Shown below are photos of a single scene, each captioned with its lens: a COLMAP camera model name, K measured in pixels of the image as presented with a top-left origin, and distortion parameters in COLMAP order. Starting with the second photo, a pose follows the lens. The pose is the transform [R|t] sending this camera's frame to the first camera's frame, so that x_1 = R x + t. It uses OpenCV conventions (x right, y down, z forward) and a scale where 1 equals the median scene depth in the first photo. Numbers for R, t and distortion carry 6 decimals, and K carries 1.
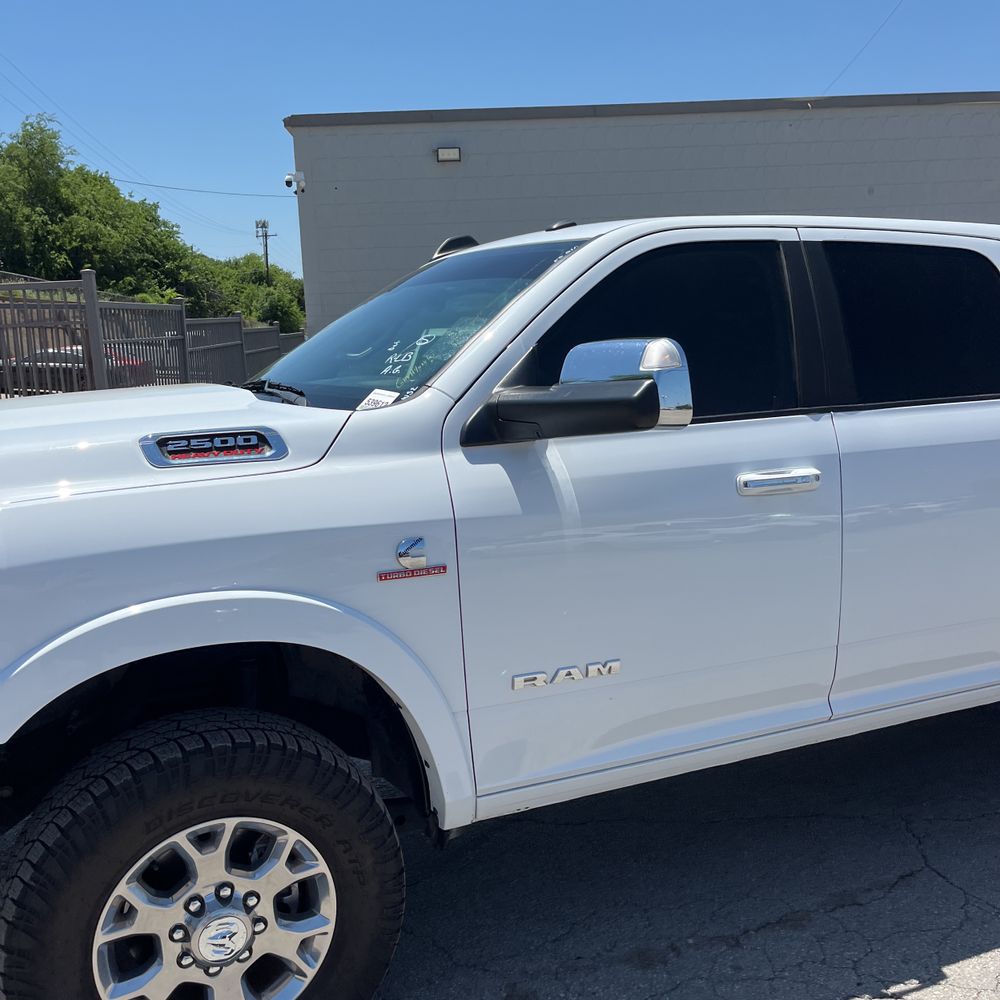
lens RADIAL K [[998.2, 0, 487.5], [0, 998.2, 499.2], [0, 0, 1]] dist [0.091360, -0.142361]
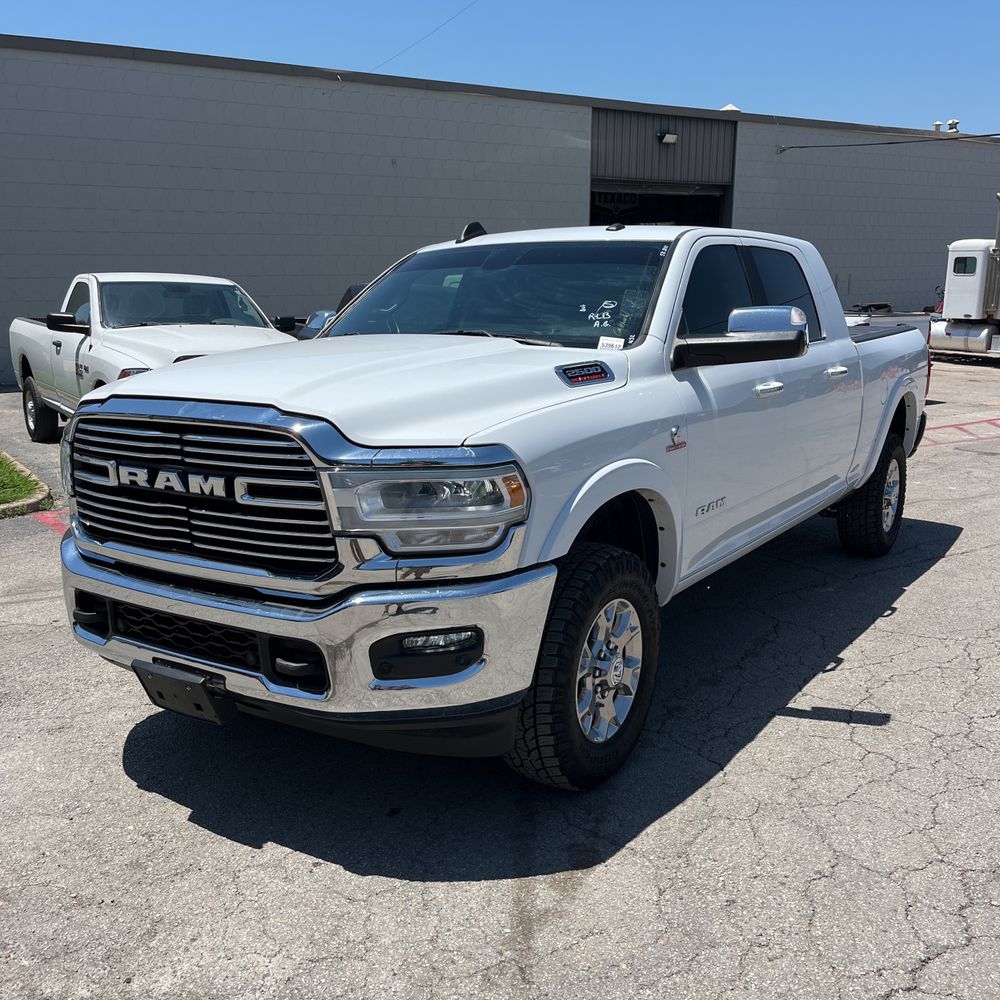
lens RADIAL K [[1015.2, 0, 513.3], [0, 1015.2, 517.0], [0, 0, 1]] dist [0.037705, -0.037072]
pose [[0.850946, -0.092713, 0.517005, -0.918220], [0.057754, 0.994846, 0.083344, 0.025000], [-0.522068, -0.041062, 0.851915, -0.236823]]
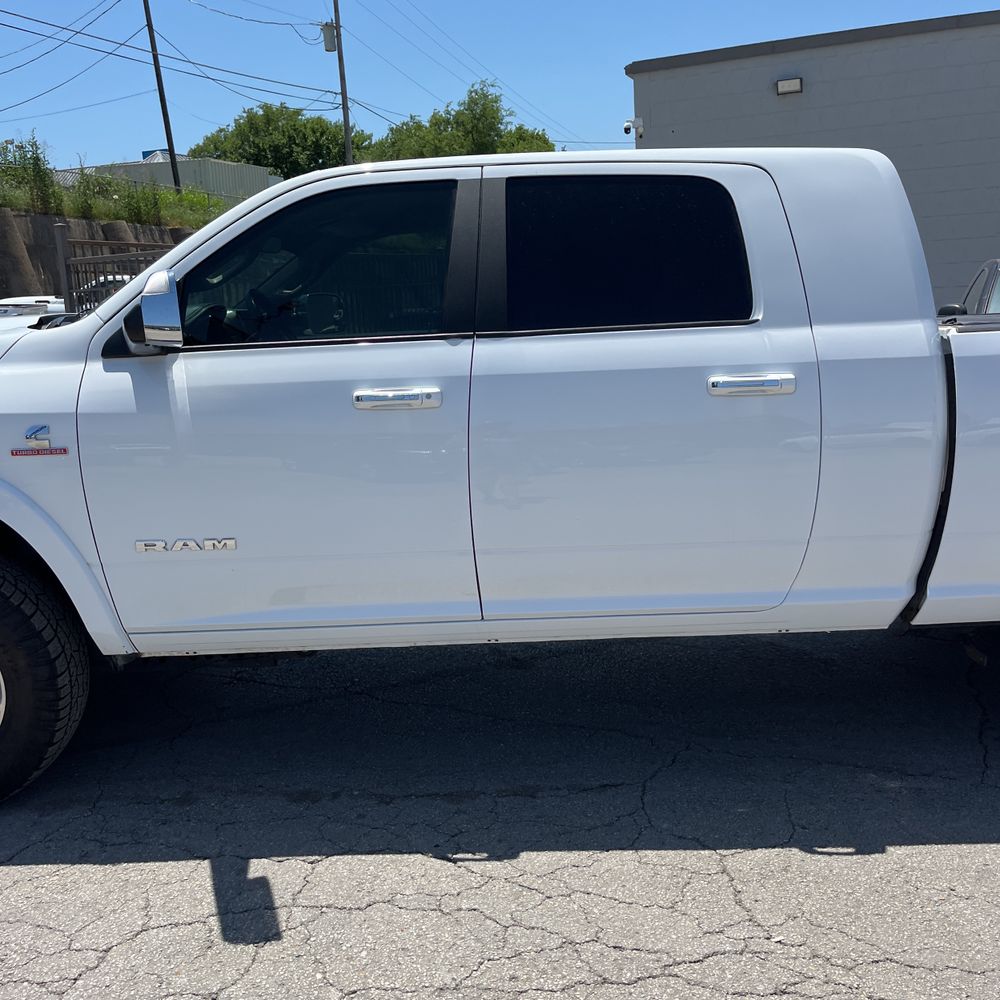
lens RADIAL K [[1004.4, 0, 509.2], [0, 1004.4, 491.3], [0, 0, 1]] dist [0.008850, 0.033138]
pose [[0.917700, 0.064892, -0.391938, 0.788295], [-0.047314, 0.997400, 0.054352, 0.018125], [0.394446, -0.031335, 0.918385, 0.012286]]
